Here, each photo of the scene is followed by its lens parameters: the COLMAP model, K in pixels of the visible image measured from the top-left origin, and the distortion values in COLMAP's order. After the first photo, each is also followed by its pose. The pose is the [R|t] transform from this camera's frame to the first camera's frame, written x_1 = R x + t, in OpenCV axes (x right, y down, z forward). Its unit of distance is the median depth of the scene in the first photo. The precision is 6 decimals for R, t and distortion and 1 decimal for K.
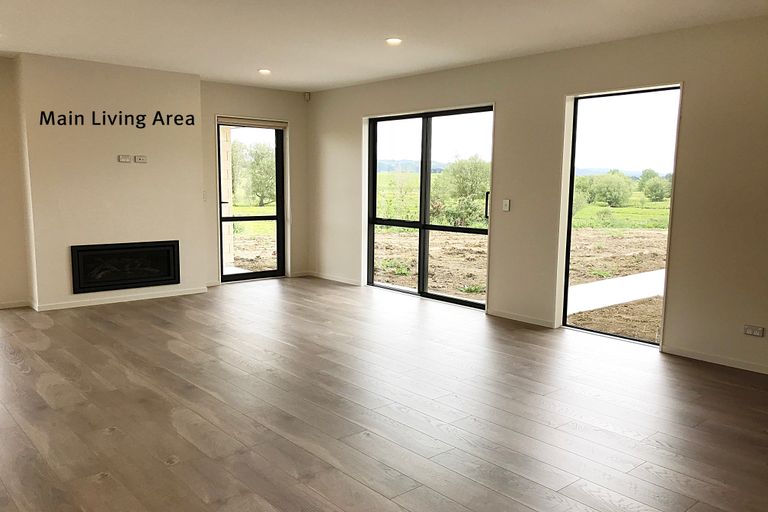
lens RADIAL K [[619.3, 0, 384.0], [0, 619.3, 256.0], [0, 0, 1]] dist [0.135909, -0.290487]
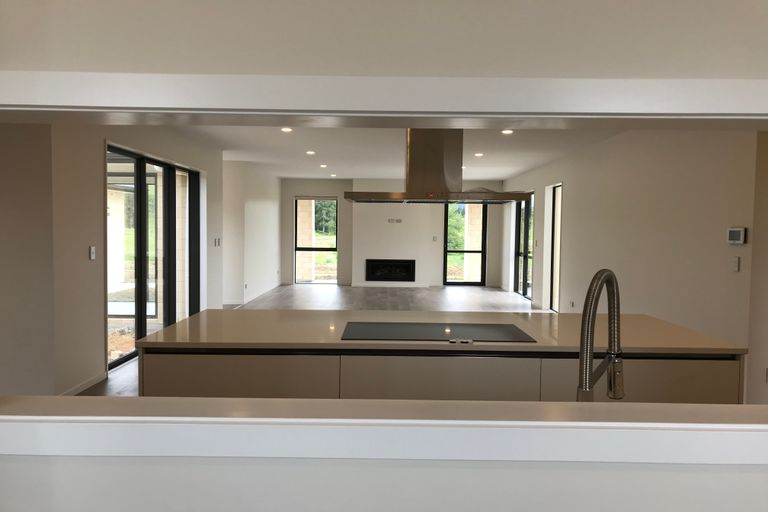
lens RADIAL K [[619.3, 0, 384.0], [0, 619.3, 256.0], [0, 0, 1]] dist [0.135909, -0.290487]
pose [[0.754133, 0.027686, -0.656137, 0.926557], [-0.081275, 0.995365, -0.051414, 0.074696], [0.651672, 0.092101, 0.752888, -0.587846]]
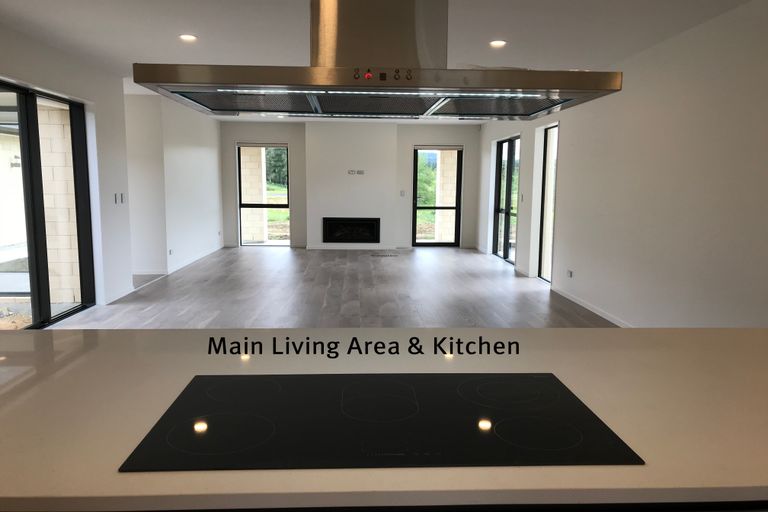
lens RADIAL K [[619.3, 0, 384.0], [0, 619.3, 256.0], [0, 0, 1]] dist [0.135909, -0.290487]
pose [[0.785139, 0.068425, -0.615529, 0.770259], [-0.073639, 0.997141, 0.016917, 0.051679], [0.614927, 0.032044, 0.787933, -0.365300]]
